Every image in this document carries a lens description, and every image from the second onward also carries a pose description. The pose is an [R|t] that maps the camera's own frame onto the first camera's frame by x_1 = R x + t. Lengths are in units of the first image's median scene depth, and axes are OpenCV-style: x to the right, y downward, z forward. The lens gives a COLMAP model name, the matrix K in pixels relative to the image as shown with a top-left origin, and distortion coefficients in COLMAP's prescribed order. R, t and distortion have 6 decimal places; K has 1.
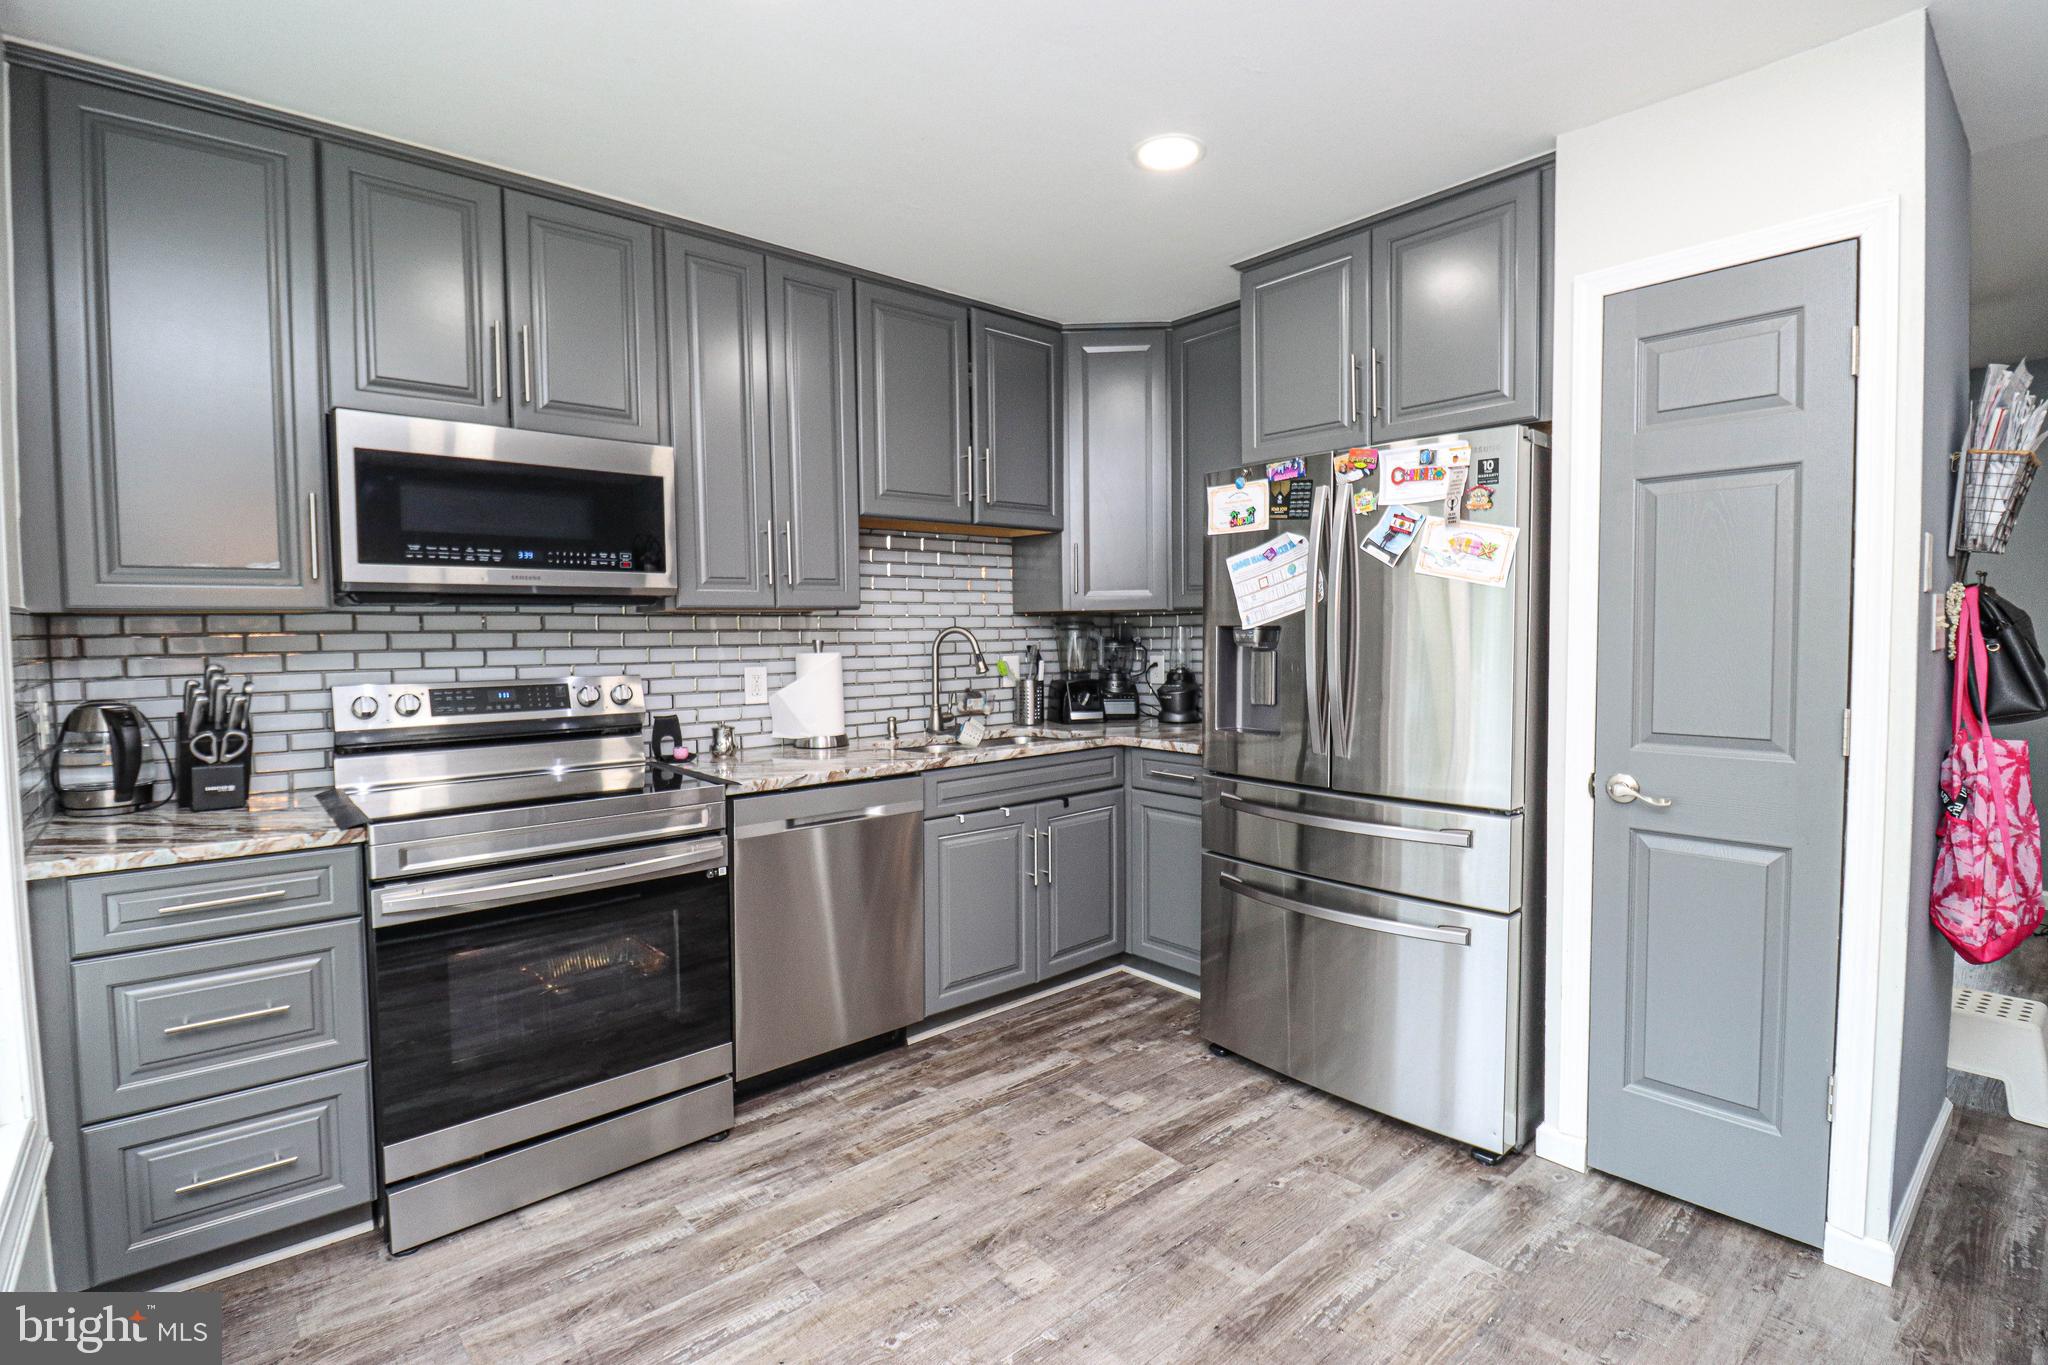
lens RADIAL K [[956.0, 0, 1023.9], [0, 956.0, 670.7], [0, 0, 1]] dist [0.001180, -0.013263]
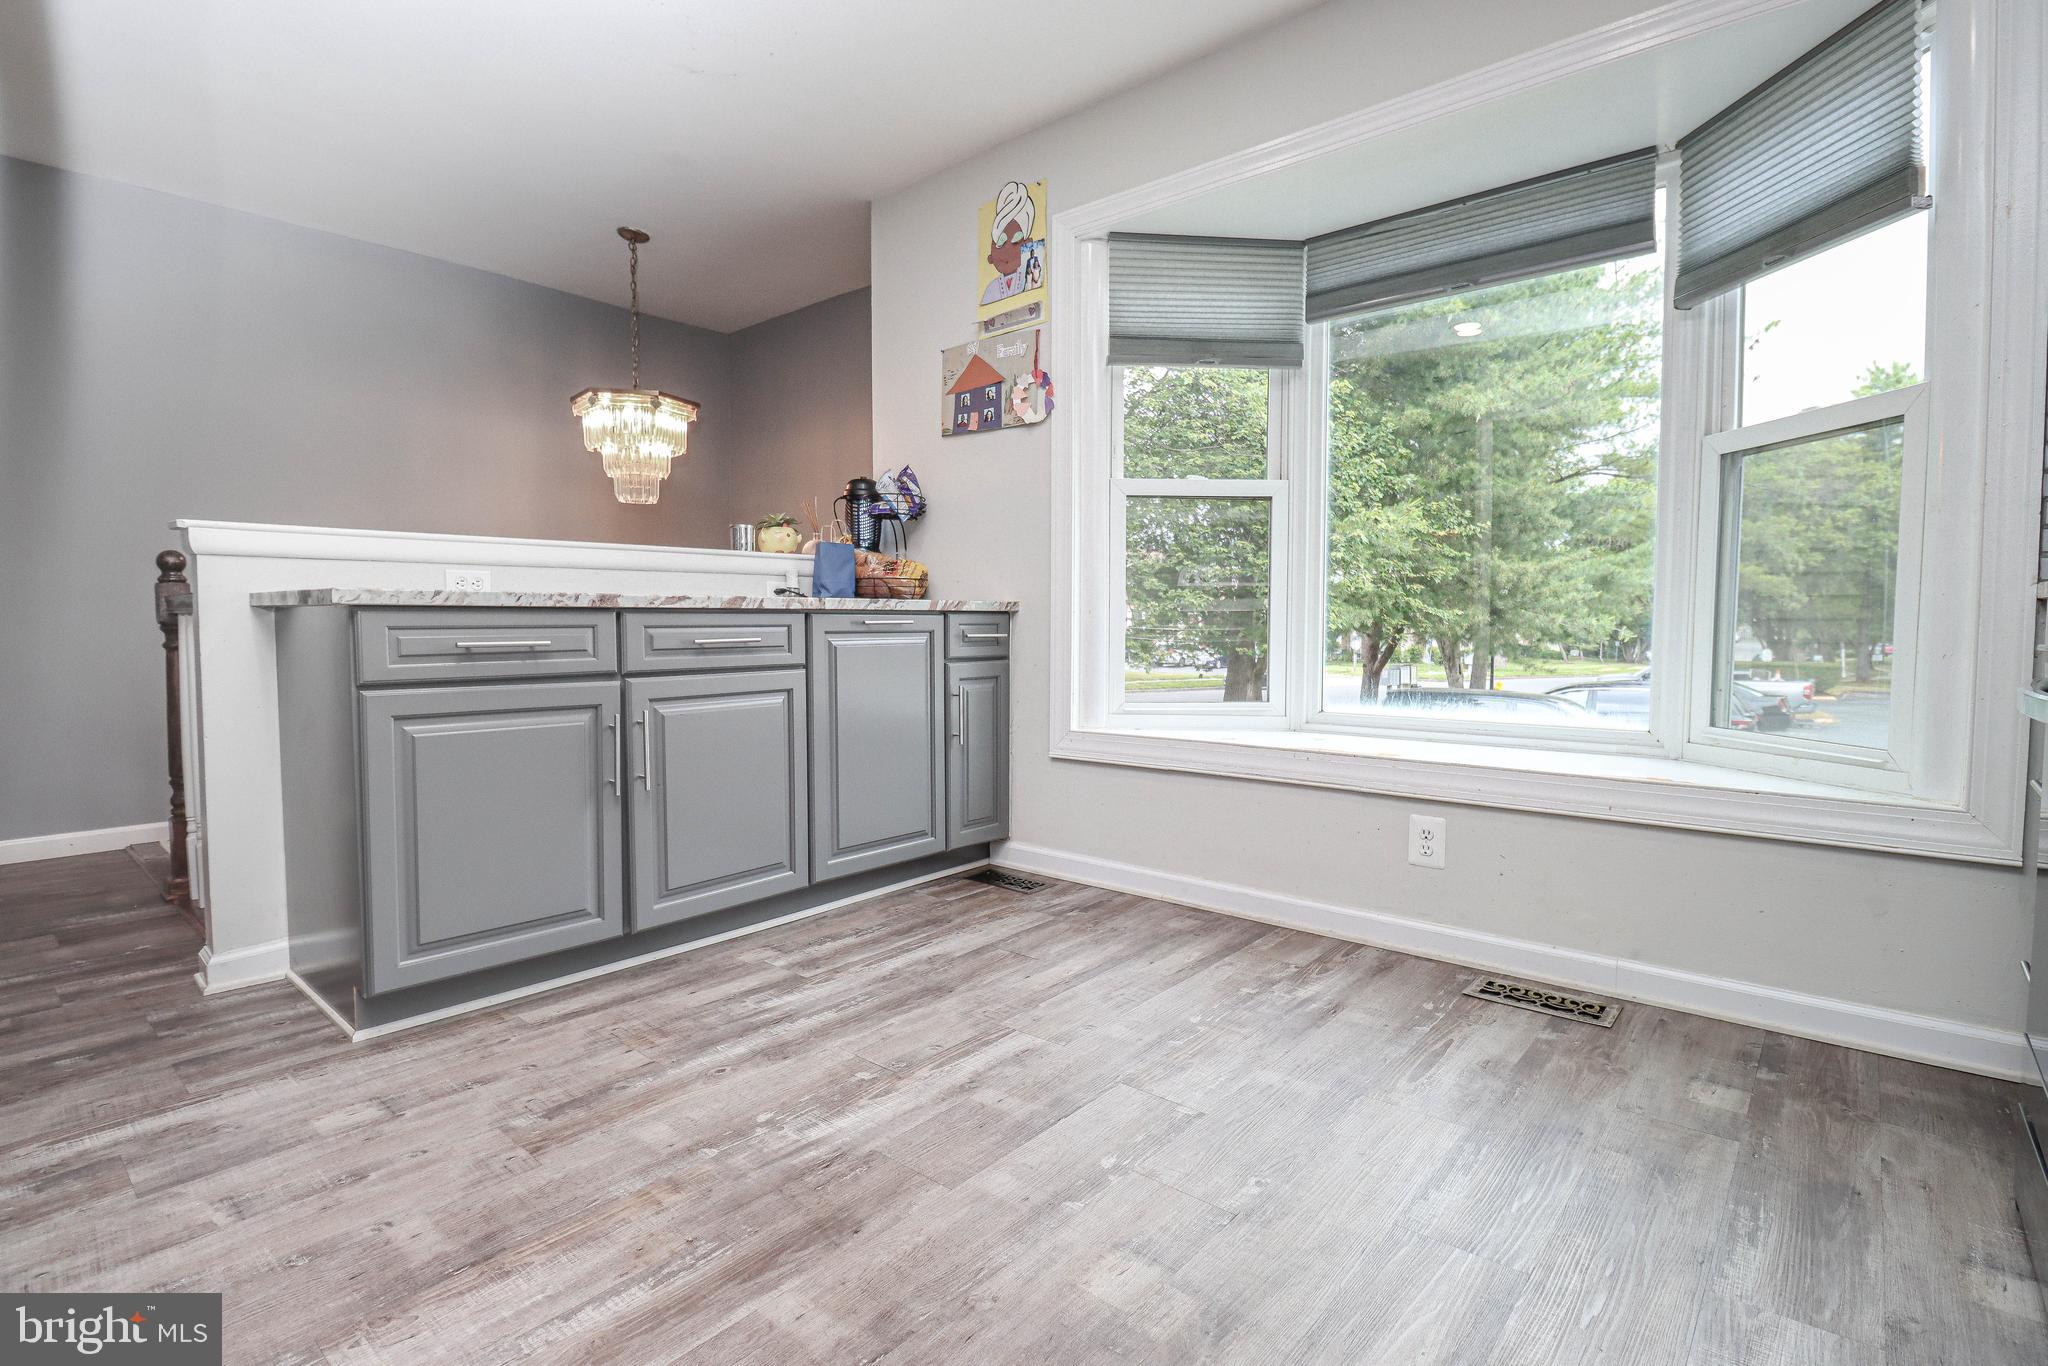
lens RADIAL K [[975.3, 0, 1046.6], [0, 975.3, 673.9], [0, 0, 1]] dist [0.000930, -0.014477]
pose [[-0.986558, 0.026269, -0.161288, 0.121707], [0.011121, 0.995500, 0.094111, 0.131778], [0.163034, 0.091053, -0.982410, 1.268698]]
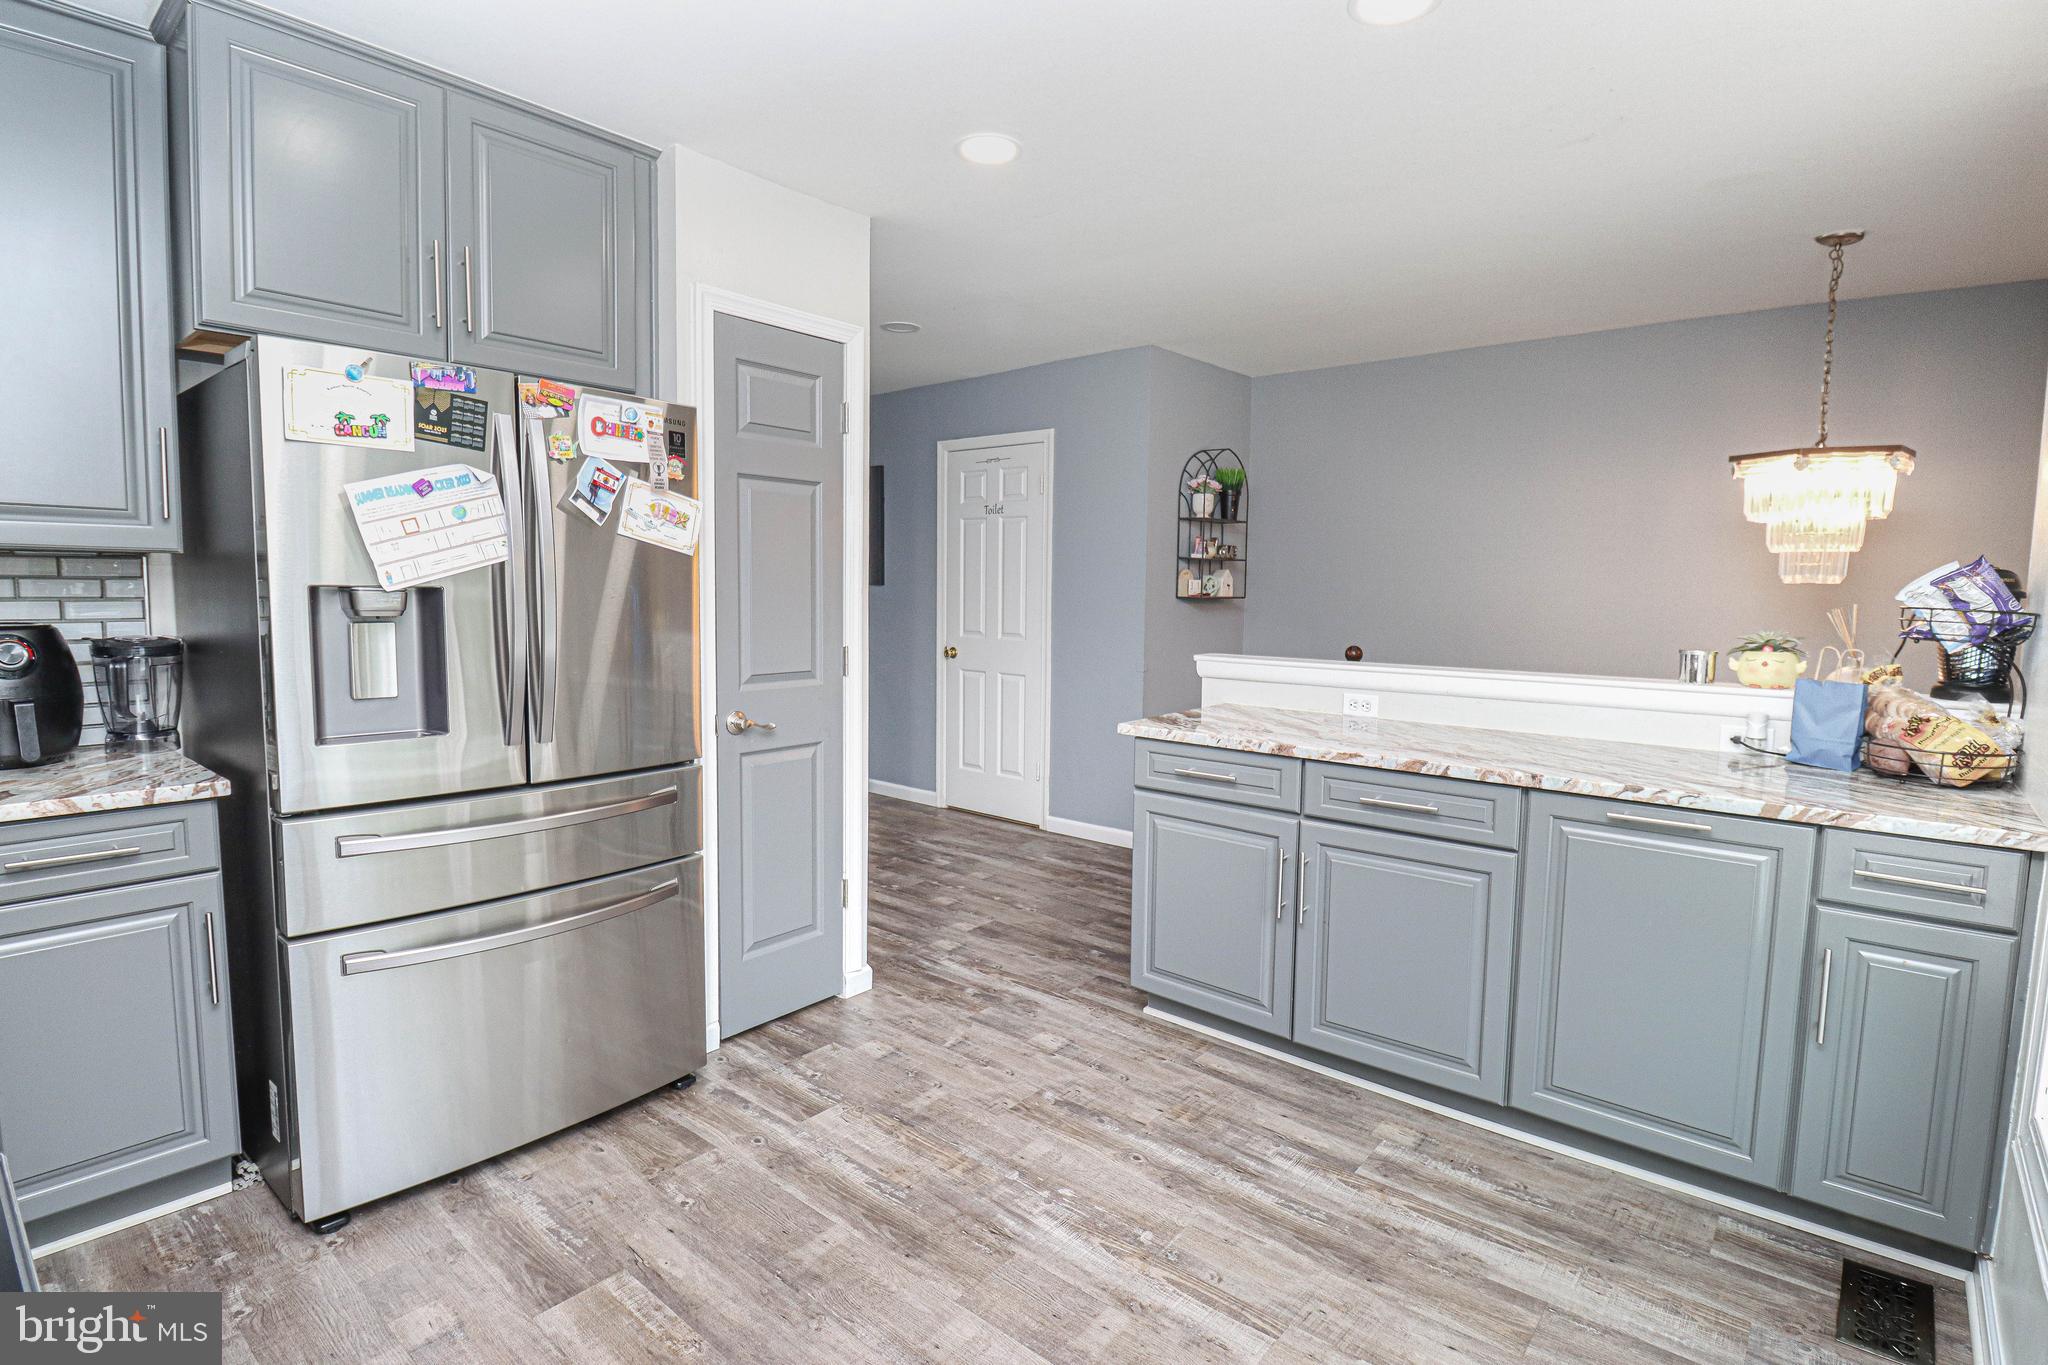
lens RADIAL K [[1005.8, 0, 1016.9], [0, 1005.8, 674.4], [0, 0, 1]] dist [0.001166, -0.015421]
pose [[-0.152346, -0.079763, 0.985103, -0.633932], [0.029009, 0.995948, 0.085128, -0.035944], [-0.987901, 0.041546, -0.149415, 0.744175]]
